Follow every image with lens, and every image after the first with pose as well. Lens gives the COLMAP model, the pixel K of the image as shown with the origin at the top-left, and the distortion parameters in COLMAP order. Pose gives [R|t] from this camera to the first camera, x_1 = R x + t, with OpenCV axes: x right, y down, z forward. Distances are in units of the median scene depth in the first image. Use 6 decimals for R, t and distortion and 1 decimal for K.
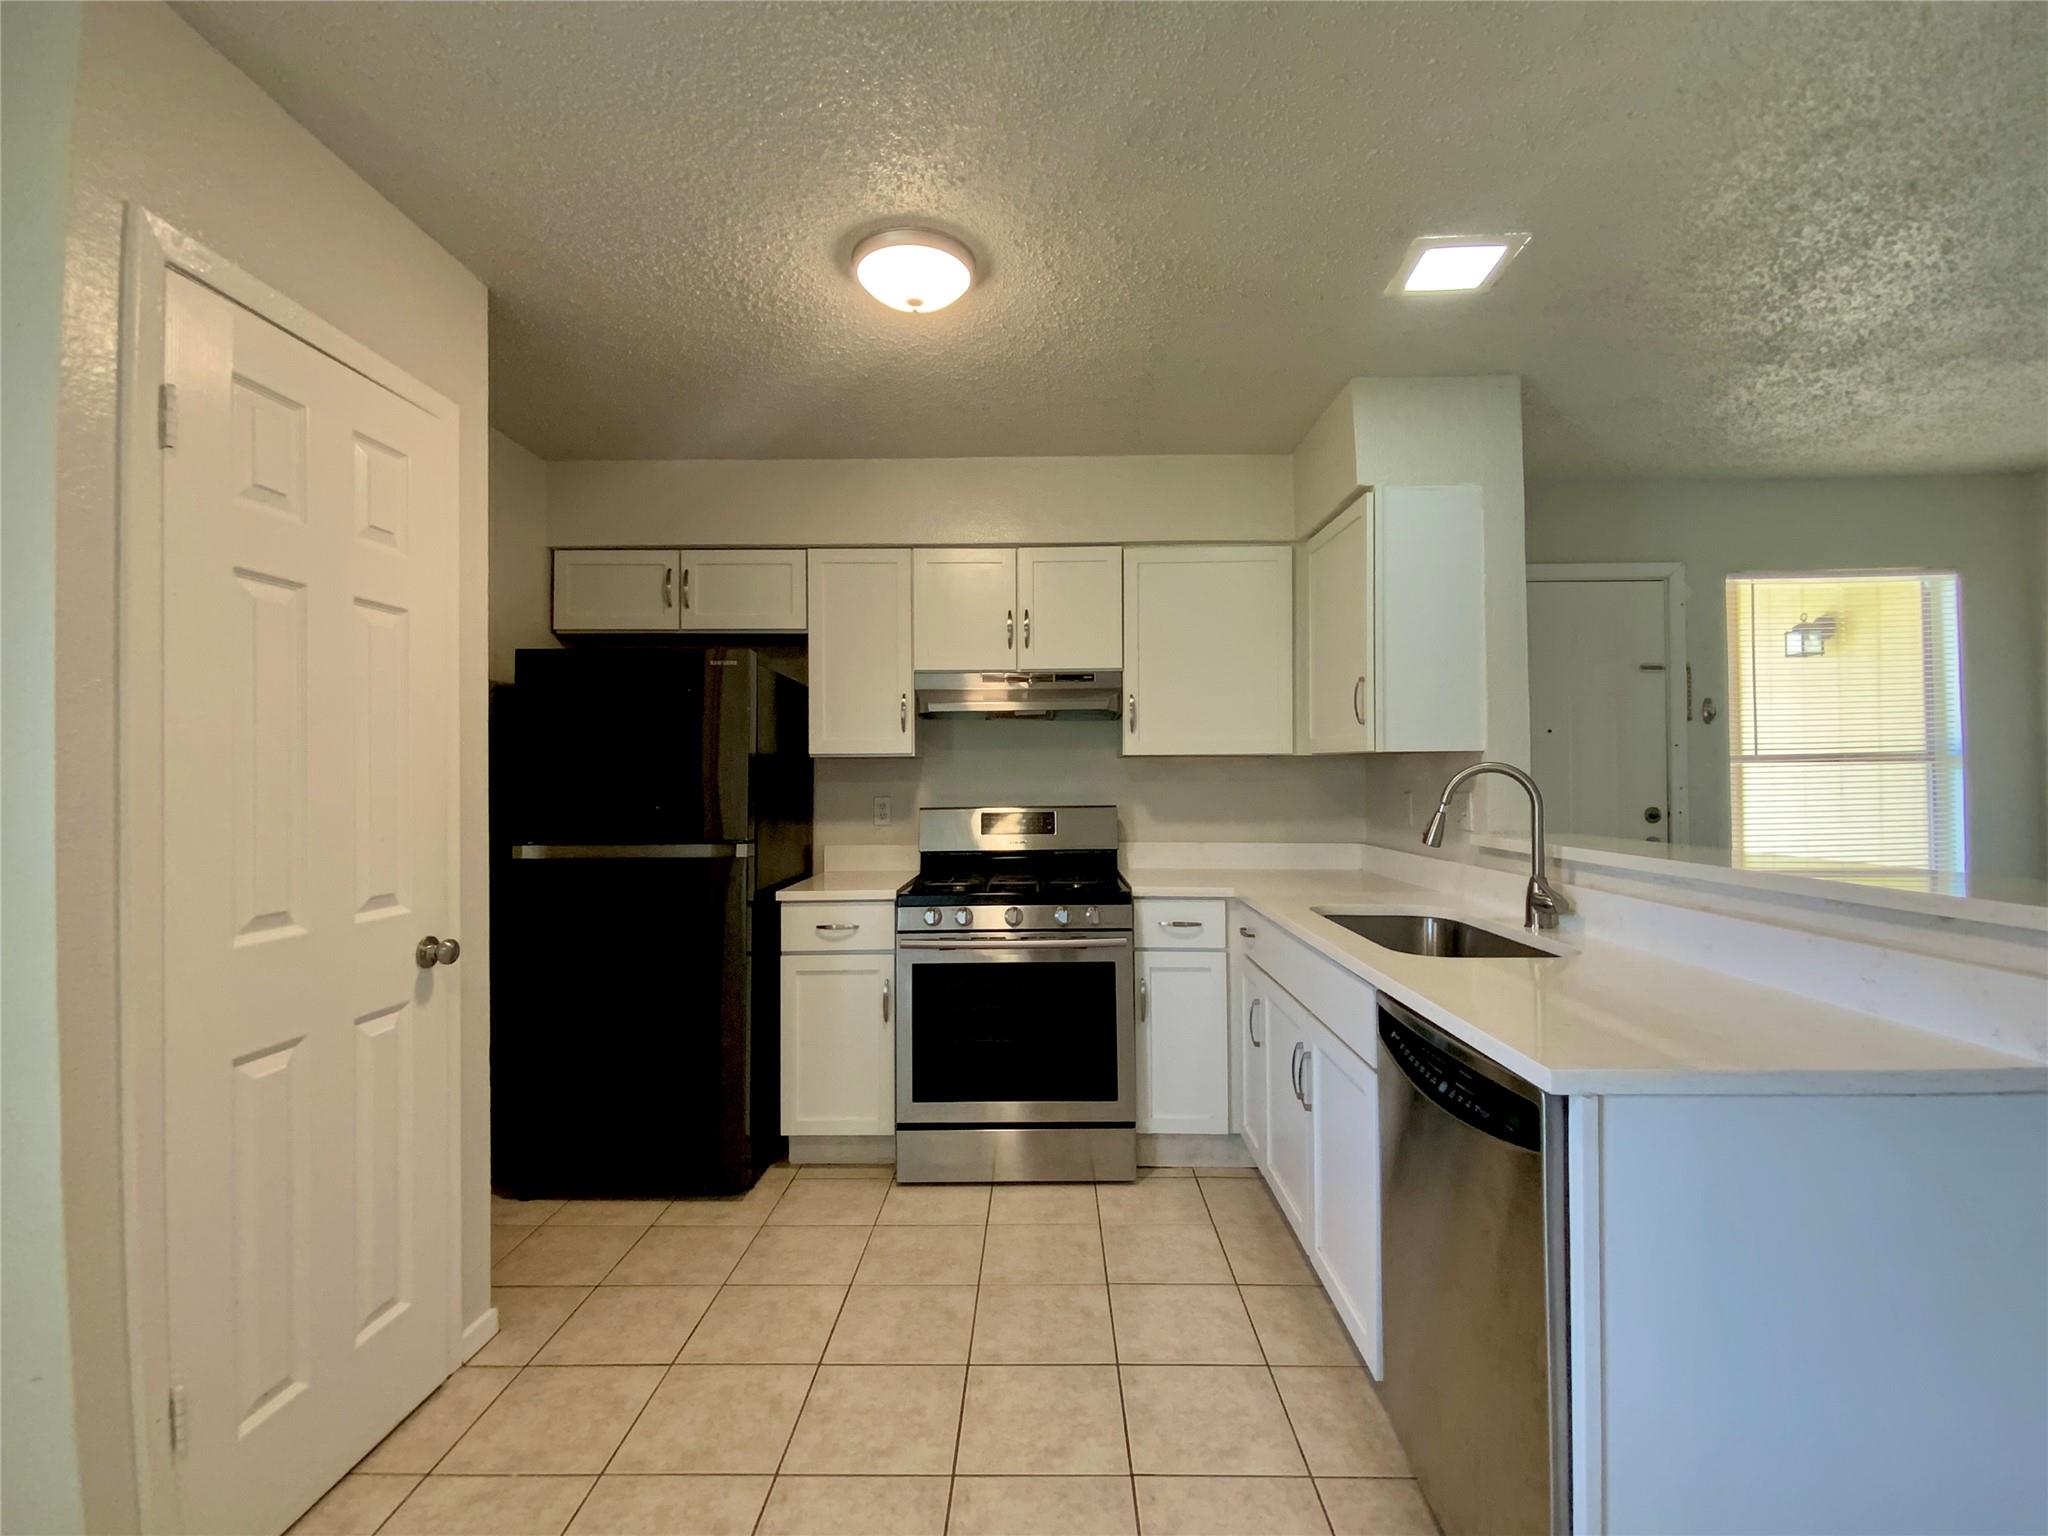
lens RADIAL K [[929.4, 0, 1032.8], [0, 929.4, 765.3], [0, 0, 1]] dist [0.009237, -0.008119]
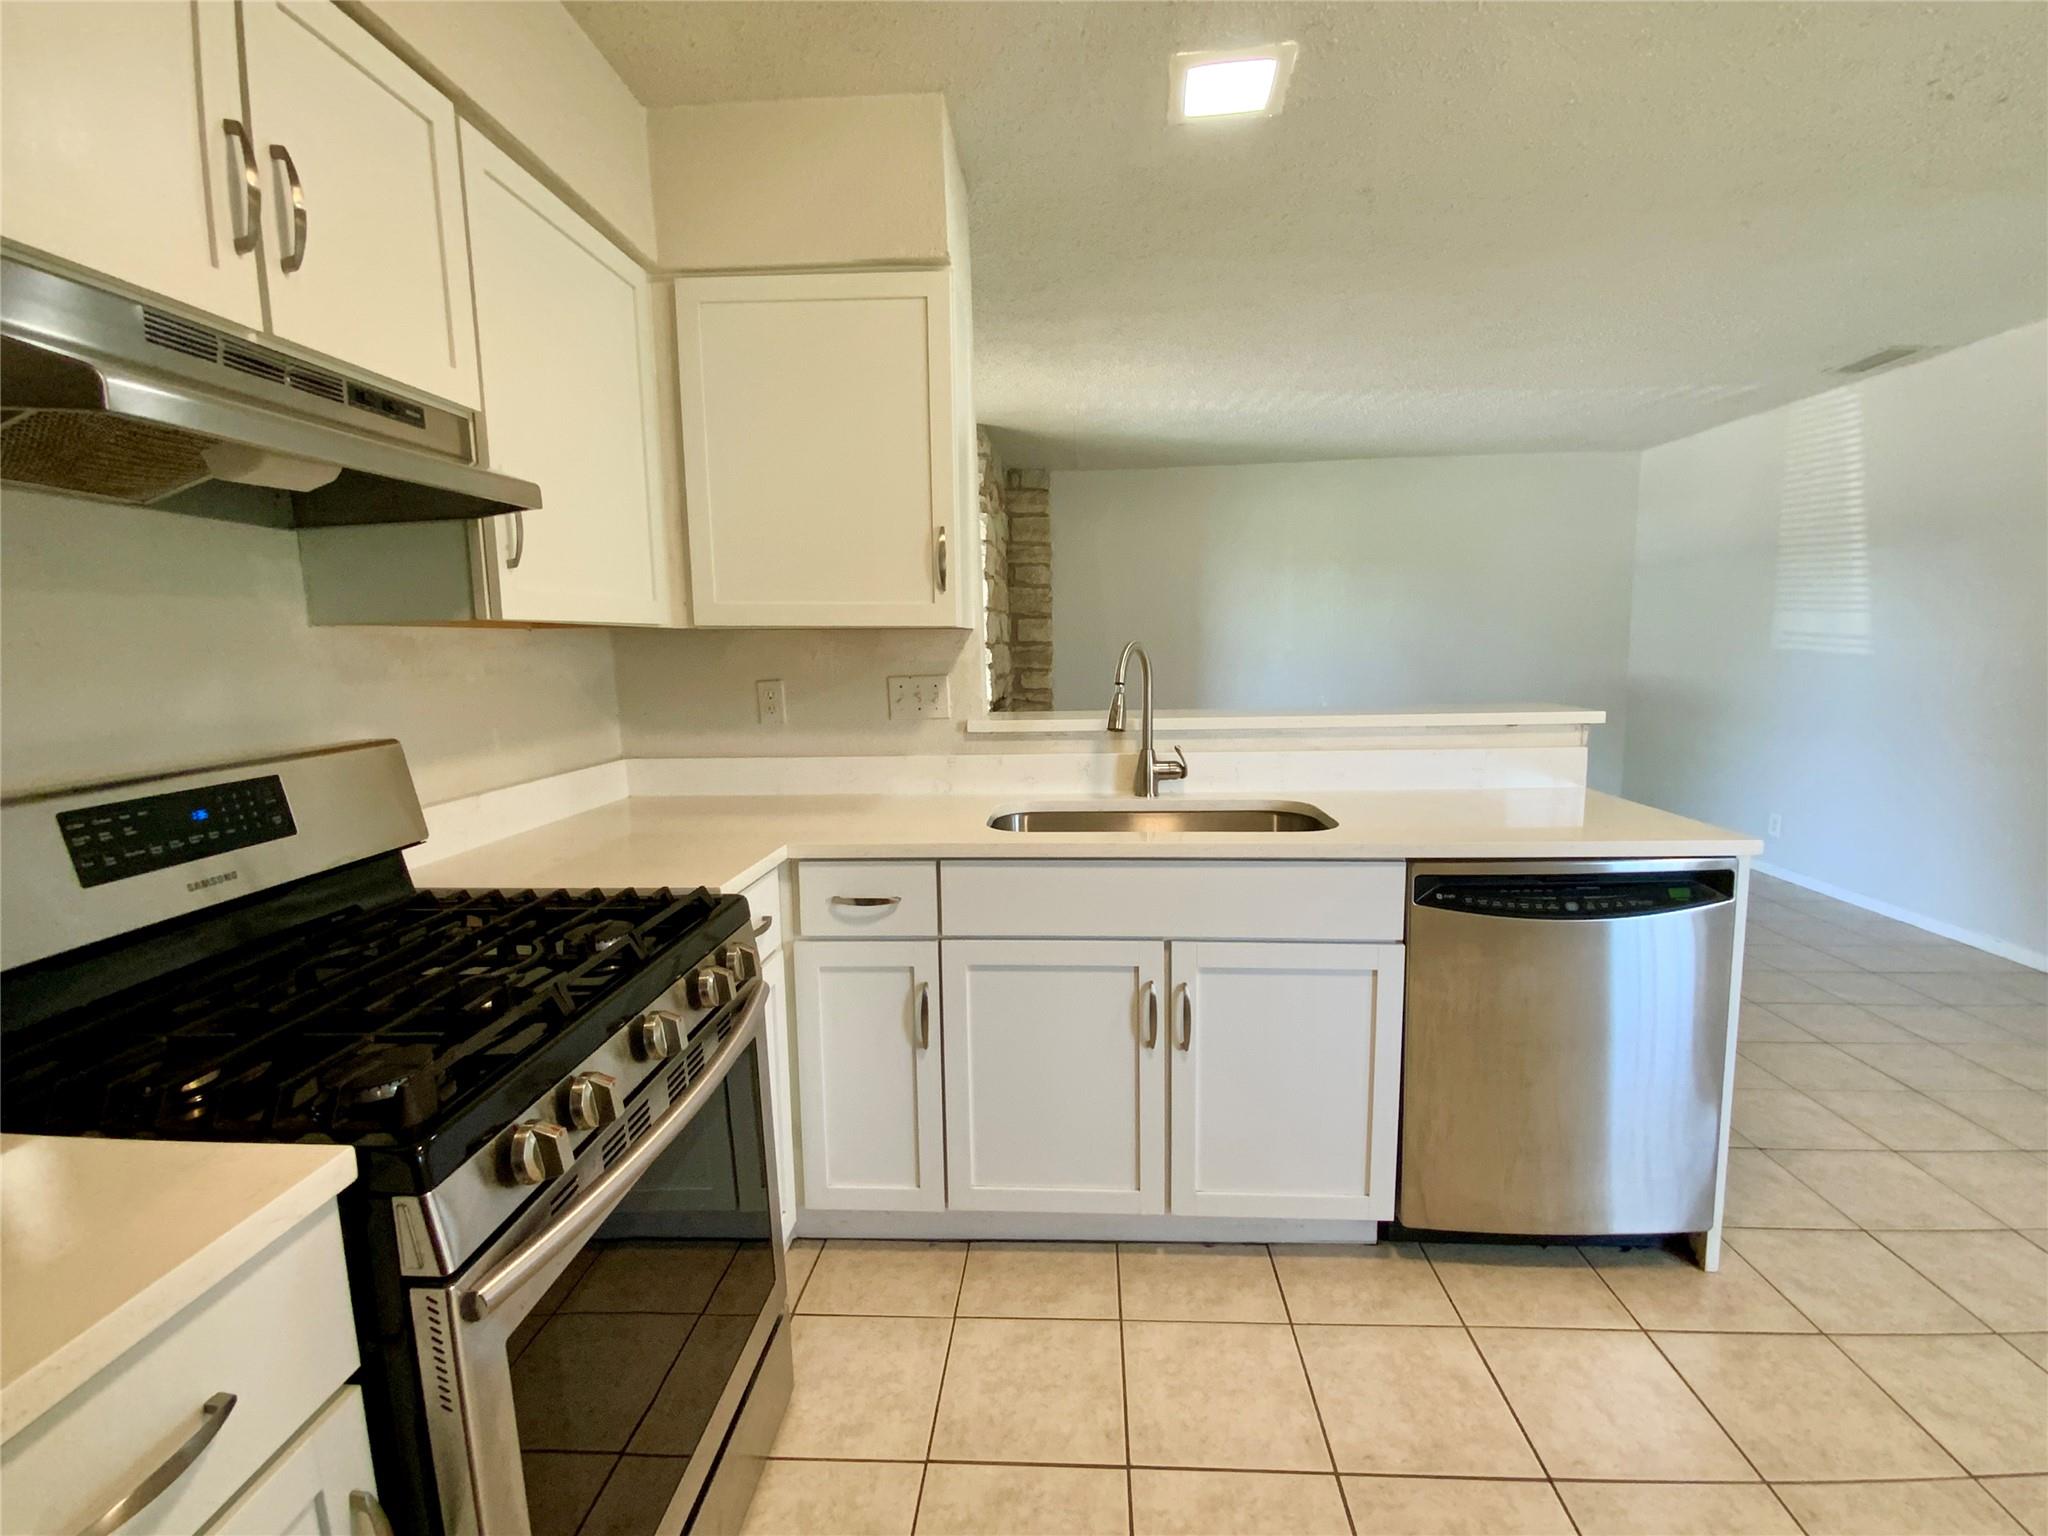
lens RADIAL K [[929.4, 0, 1031.7], [0, 929.4, 766.0], [0, 0, 1]] dist [0.009237, -0.008119]
pose [[0.036182, -0.128496, 0.991050, -0.381419], [0.004059, 0.991710, 0.128433, 0.002263], [-0.999337, -0.000625, 0.036404, 0.817277]]
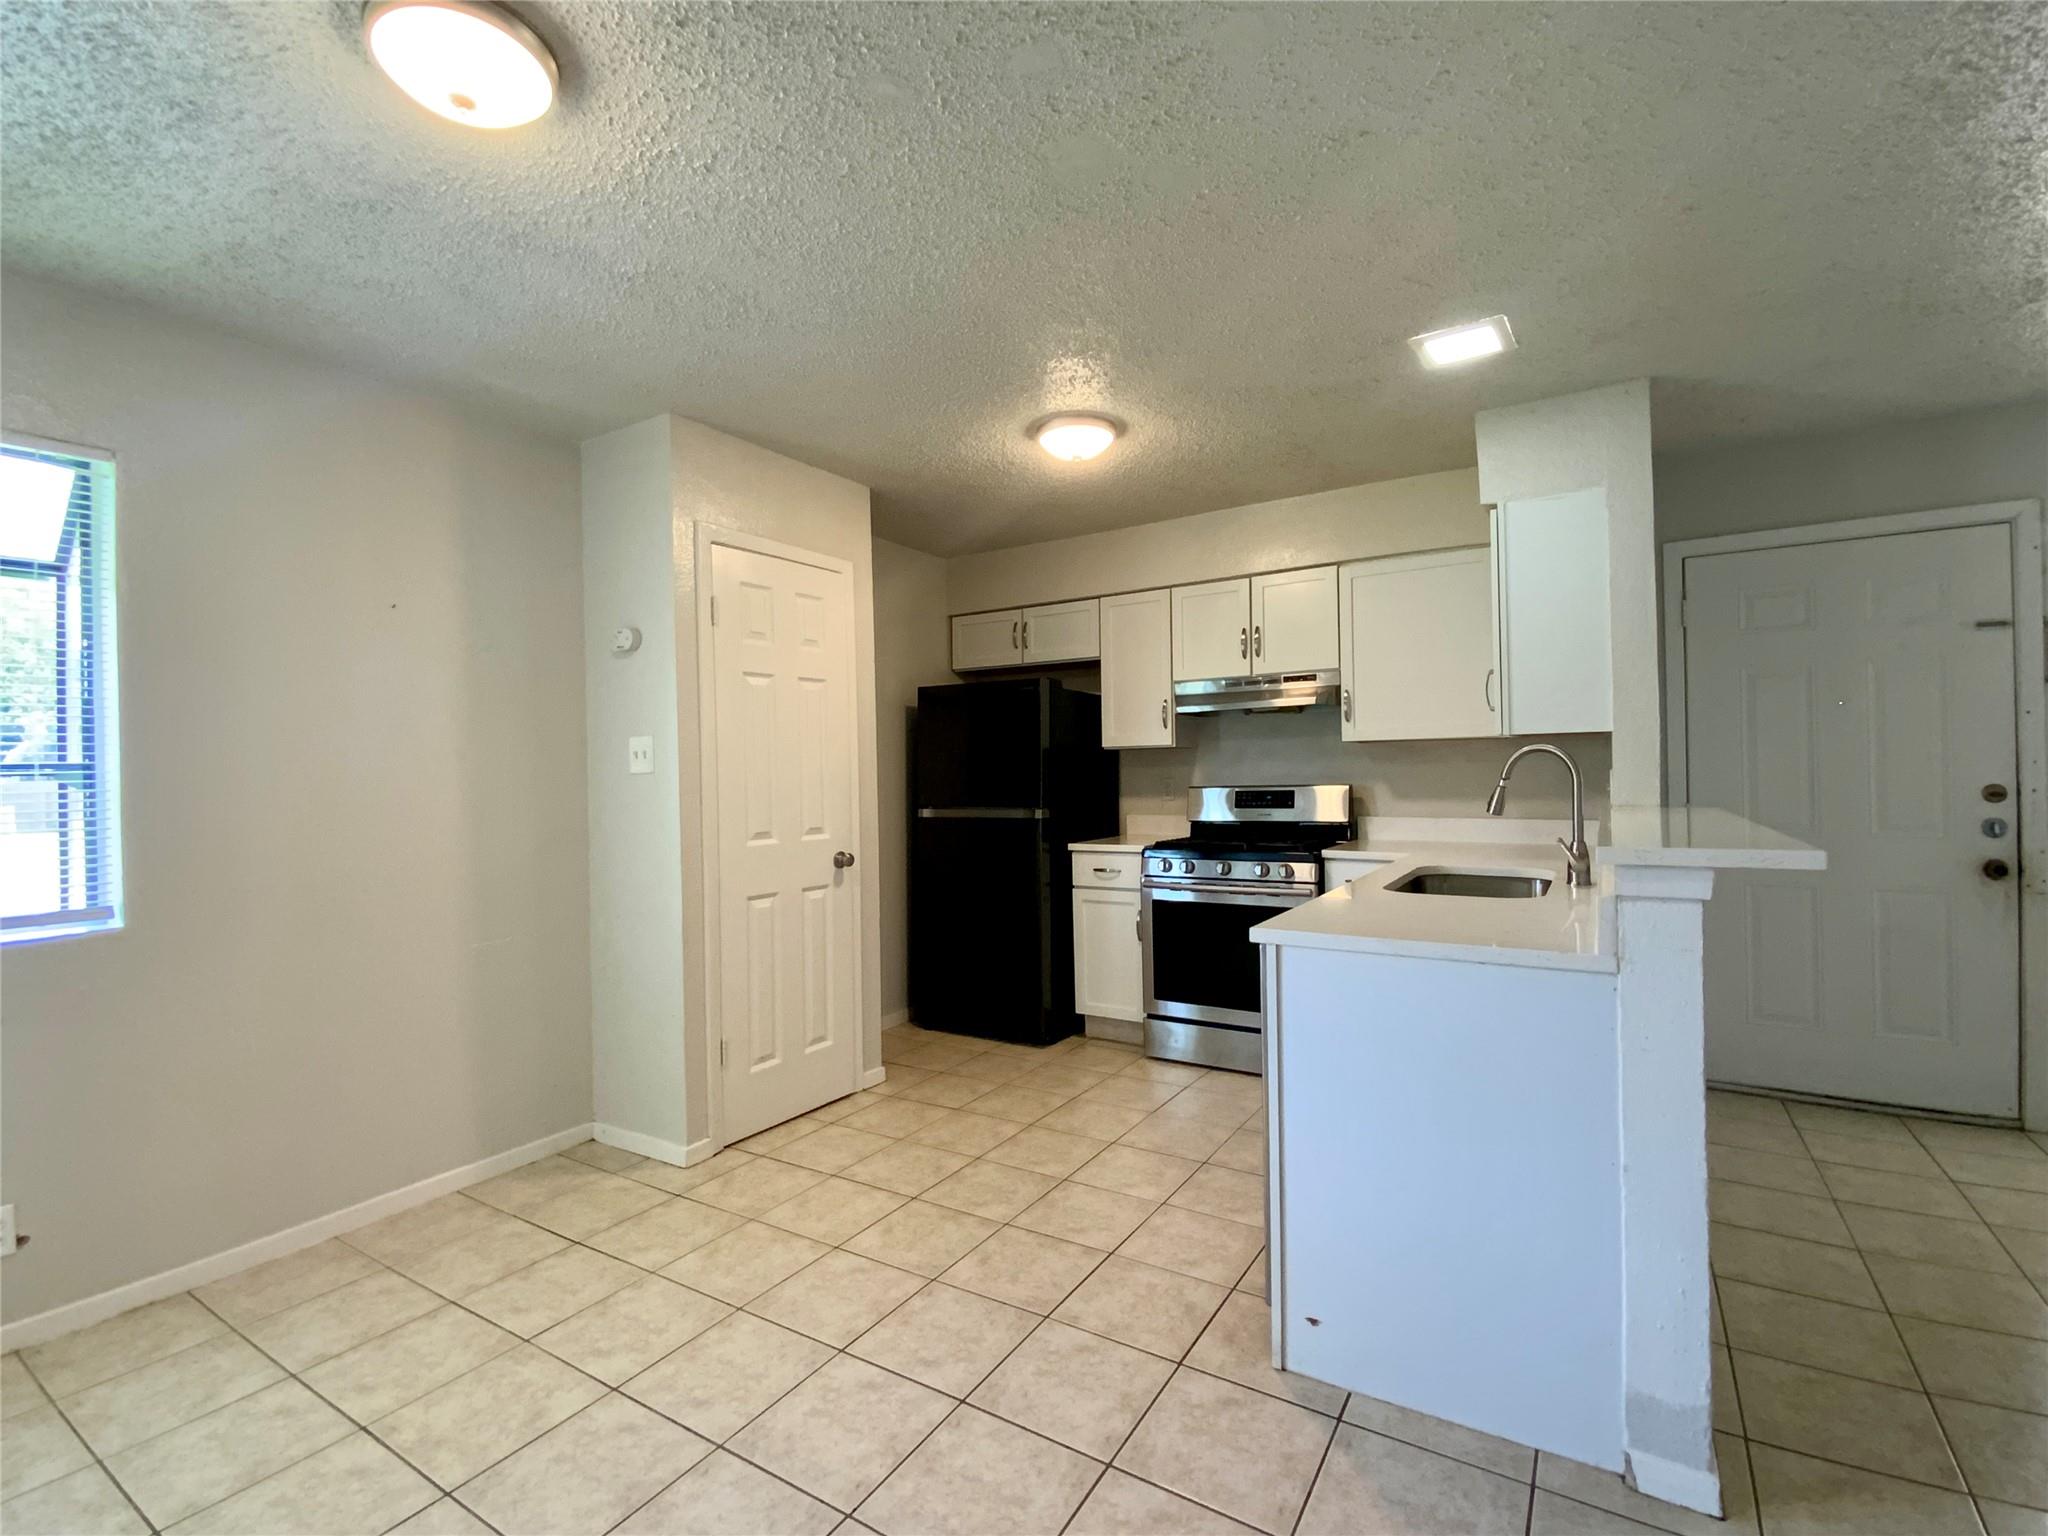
lens RADIAL K [[929.4, 0, 1034.4], [0, 929.4, 752.7], [0, 0, 1]] dist [0.009237, -0.008119]
pose [[0.855443, -0.020858, -0.517476, 0.428680], [0.020756, 0.999767, -0.005985, 0.002432], [0.517480, -0.005621, 0.855677, -0.259093]]
